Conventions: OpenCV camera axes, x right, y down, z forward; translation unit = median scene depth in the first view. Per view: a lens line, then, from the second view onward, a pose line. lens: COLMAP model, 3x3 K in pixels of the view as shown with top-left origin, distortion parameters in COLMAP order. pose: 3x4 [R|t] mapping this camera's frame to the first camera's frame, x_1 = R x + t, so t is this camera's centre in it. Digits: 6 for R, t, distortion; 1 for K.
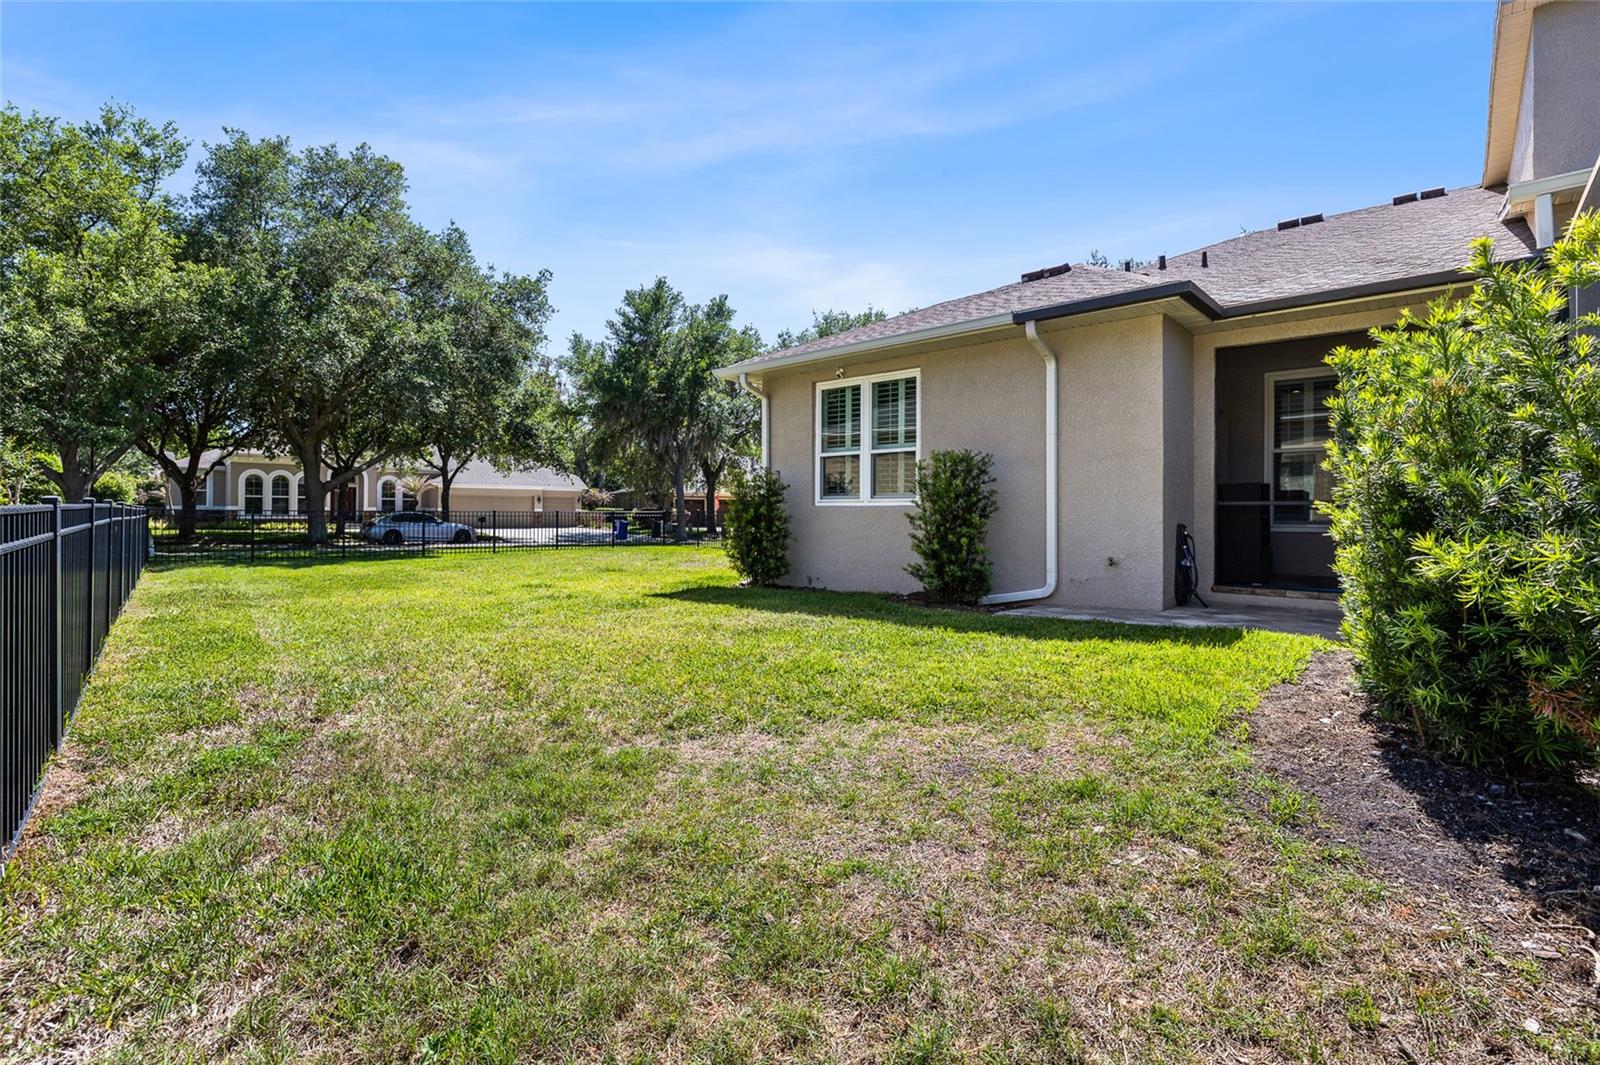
lens RADIAL K [[740.9, 0, 796.6], [0, 740.9, 508.8], [0, 0, 1]] dist [-0.002251, 0.000189]
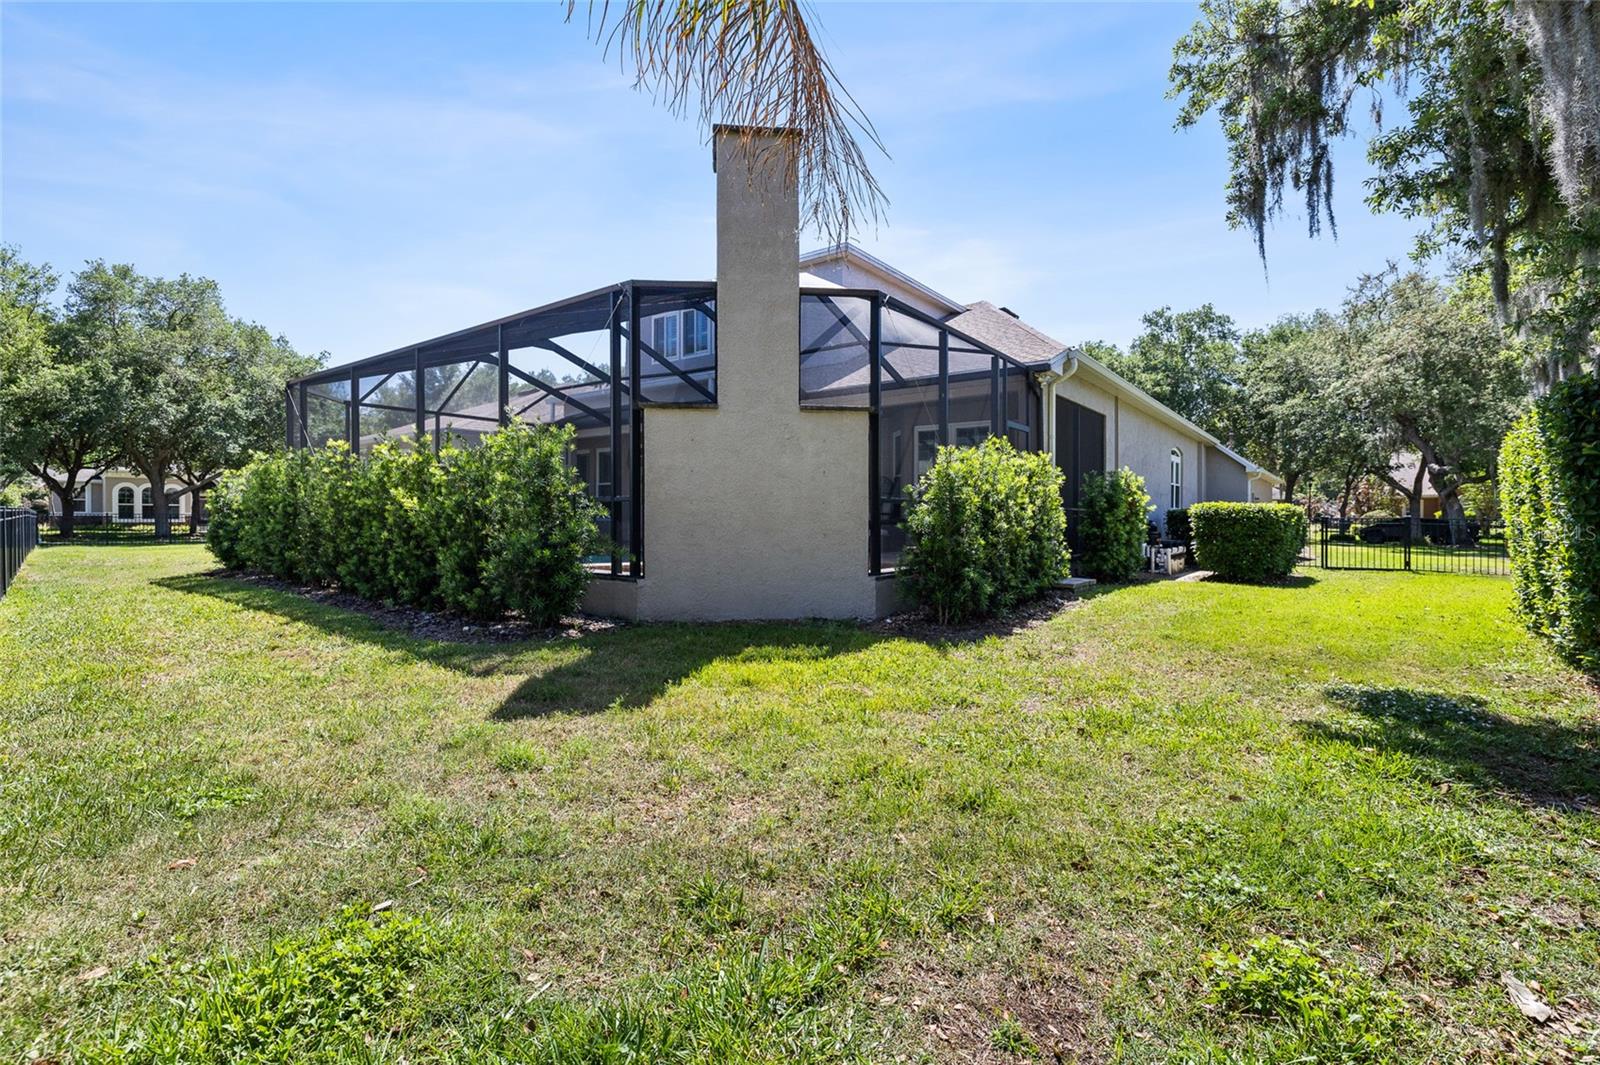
lens RADIAL K [[733.7, 0, 800.6], [0, 733.7, 524.6], [0, 0, 1]] dist [-0.001735, -0.000071]
pose [[0.995738, -0.004947, 0.092089, 0.504386], [0.003544, 0.999875, 0.015396, 0.004083], [-0.092154, -0.015004, 0.995632, -0.591518]]
